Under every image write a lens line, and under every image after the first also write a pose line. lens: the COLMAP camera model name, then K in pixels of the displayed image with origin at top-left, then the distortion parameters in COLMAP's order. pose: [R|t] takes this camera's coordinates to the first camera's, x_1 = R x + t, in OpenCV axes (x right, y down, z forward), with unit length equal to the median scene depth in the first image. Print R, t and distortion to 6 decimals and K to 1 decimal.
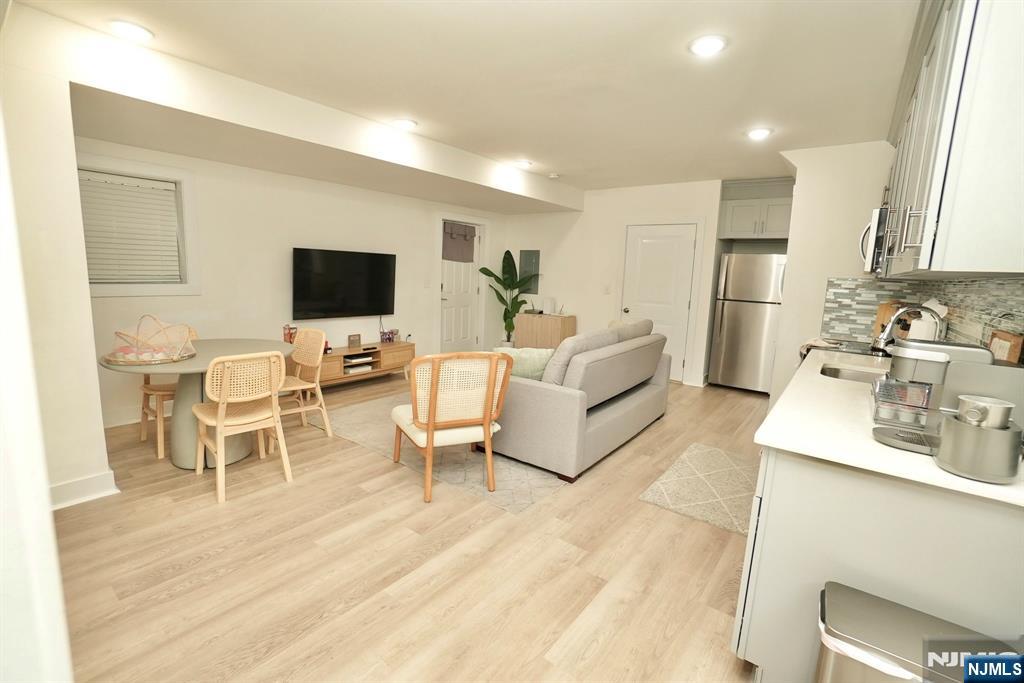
lens RADIAL K [[444.6, 0, 512.0], [0, 444.6, 341.5], [0, 0, 1]] dist [-0.059553, 0.020531]
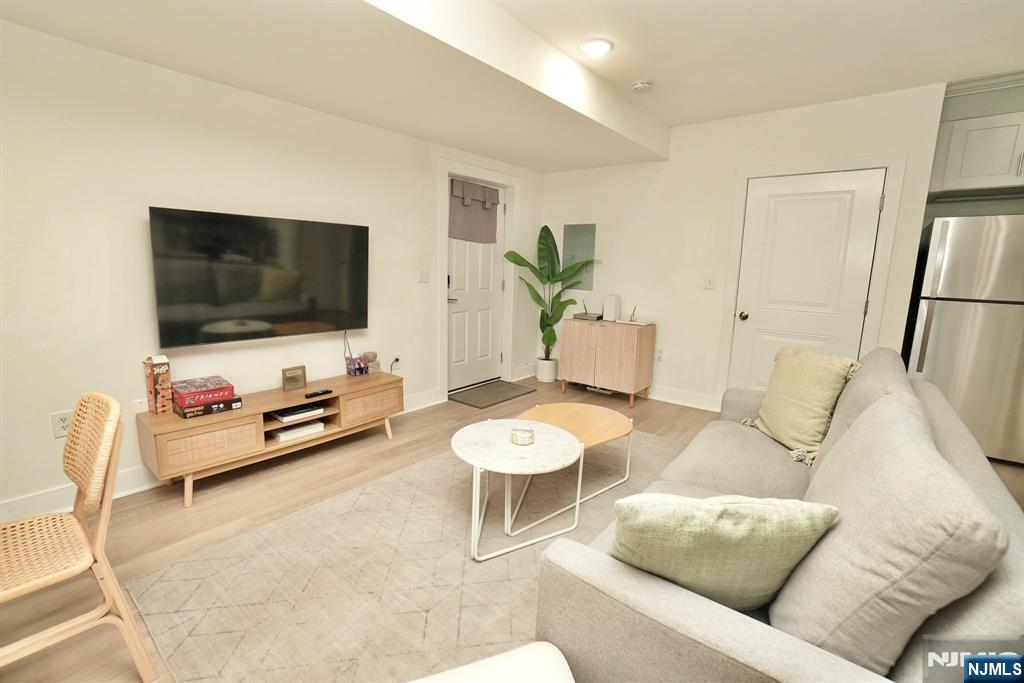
lens RADIAL K [[453.5, 0, 508.3], [0, 453.5, 339.1], [0, 0, 1]] dist [-0.055948, 0.020441]
pose [[0.999309, -0.007202, -0.036463, -0.046190], [0.007491, 0.999941, 0.007810, -0.040834], [0.036405, -0.008077, 0.999304, 0.329391]]
